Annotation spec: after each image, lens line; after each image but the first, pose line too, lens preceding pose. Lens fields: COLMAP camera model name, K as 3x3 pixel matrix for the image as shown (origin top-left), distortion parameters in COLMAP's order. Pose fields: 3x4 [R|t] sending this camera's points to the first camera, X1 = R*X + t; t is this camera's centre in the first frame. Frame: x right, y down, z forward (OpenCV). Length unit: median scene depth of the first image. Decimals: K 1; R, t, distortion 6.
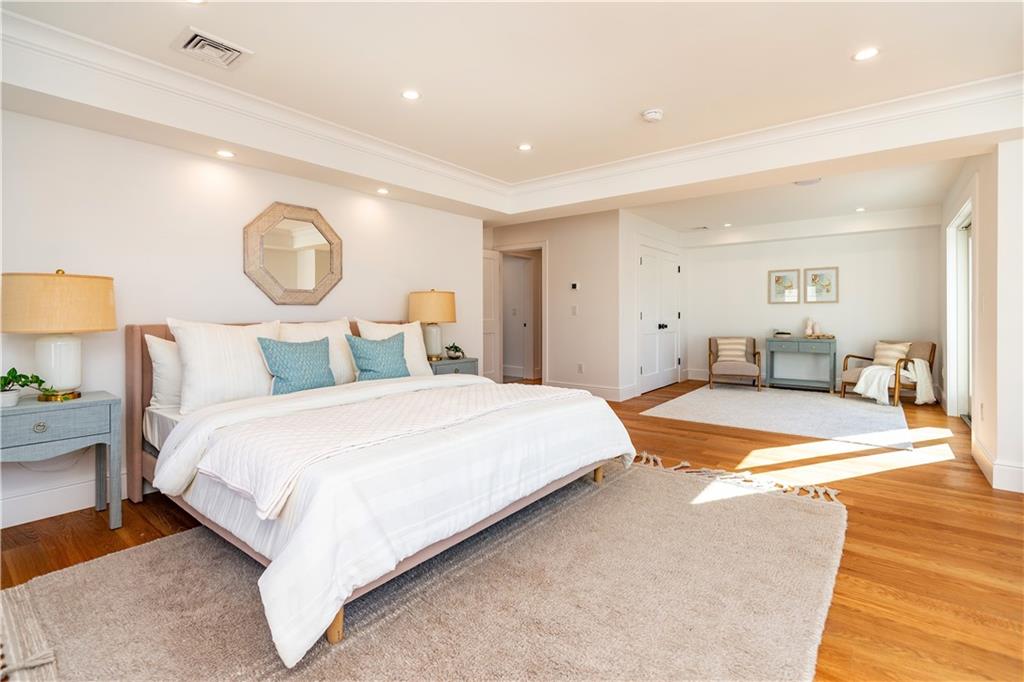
lens RADIAL K [[470.0, 0, 523.9], [0, 470.0, 318.3], [0, 0, 1]] dist [-0.001353, 0.000821]
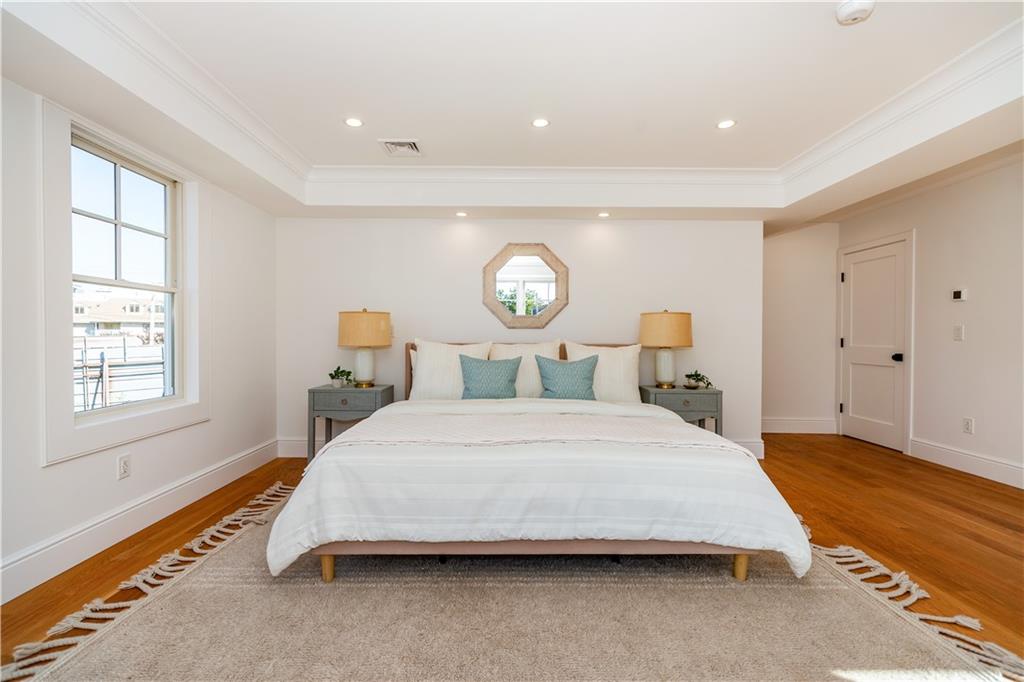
lens RADIAL K [[470.0, 0, 512.1], [0, 470.0, 337.7], [0, 0, 1]] dist [-0.001353, 0.000821]
pose [[0.619513, 0.007974, -0.784946, 0.428631], [-0.013424, 0.999910, -0.000437, -0.004537], [0.784871, 0.010808, 0.619565, 0.256311]]
